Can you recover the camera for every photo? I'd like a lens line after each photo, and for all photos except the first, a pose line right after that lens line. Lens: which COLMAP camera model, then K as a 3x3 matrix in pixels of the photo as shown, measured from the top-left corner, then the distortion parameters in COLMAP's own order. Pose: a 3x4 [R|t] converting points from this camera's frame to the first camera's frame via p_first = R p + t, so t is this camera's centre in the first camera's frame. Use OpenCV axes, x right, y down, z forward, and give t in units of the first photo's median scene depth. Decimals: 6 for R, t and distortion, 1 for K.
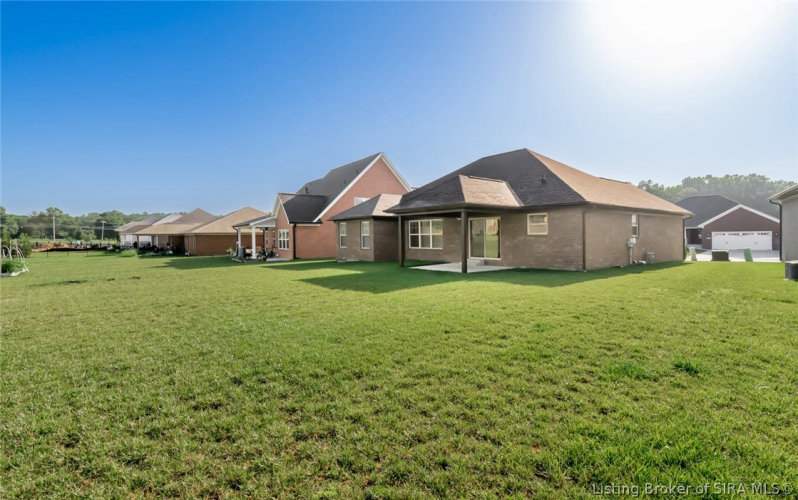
lens RADIAL K [[359.8, 0, 399.4], [0, 359.8, 242.5], [0, 0, 1]] dist [-0.004705, -0.000439]
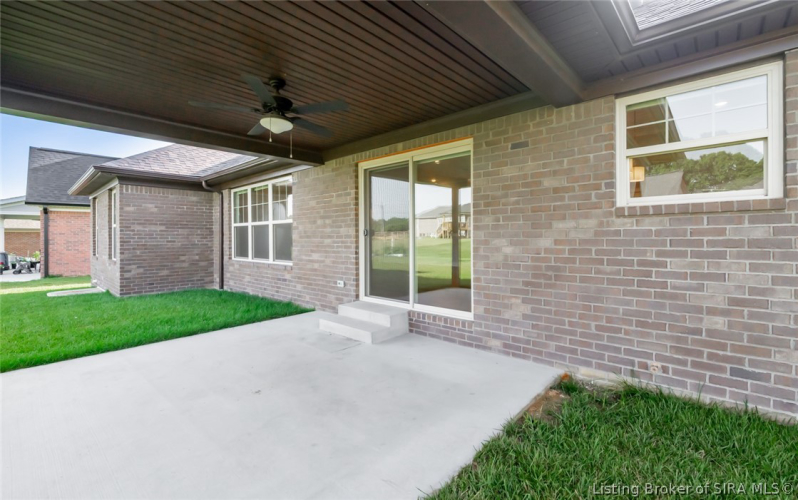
lens RADIAL K [[349.7, 0, 399.6], [0, 349.7, 240.8], [0, 0, 1]] dist [-0.000308, 0.000249]
pose [[0.991200, 0.000336, 0.132375, 0.169067], [0.000678, 0.999971, -0.007611, -0.001683], [-0.132373, 0.007634, 0.991171, 0.644772]]
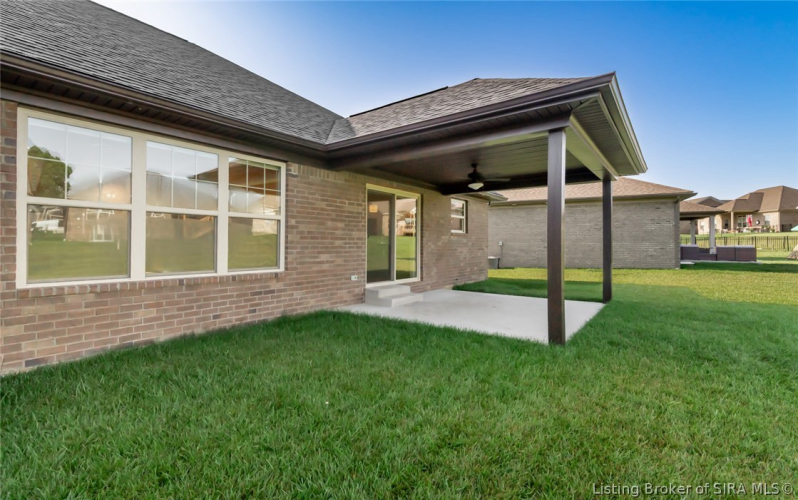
lens RADIAL K [[359.8, 0, 399.4], [0, 359.8, 242.5], [0, 0, 1]] dist [-0.004705, -0.000439]
pose [[-0.222021, 0.008145, 0.975008, -0.163377], [0.010212, 0.999930, -0.006028, -0.001116], [-0.974988, 0.008618, -0.222089, 0.941955]]
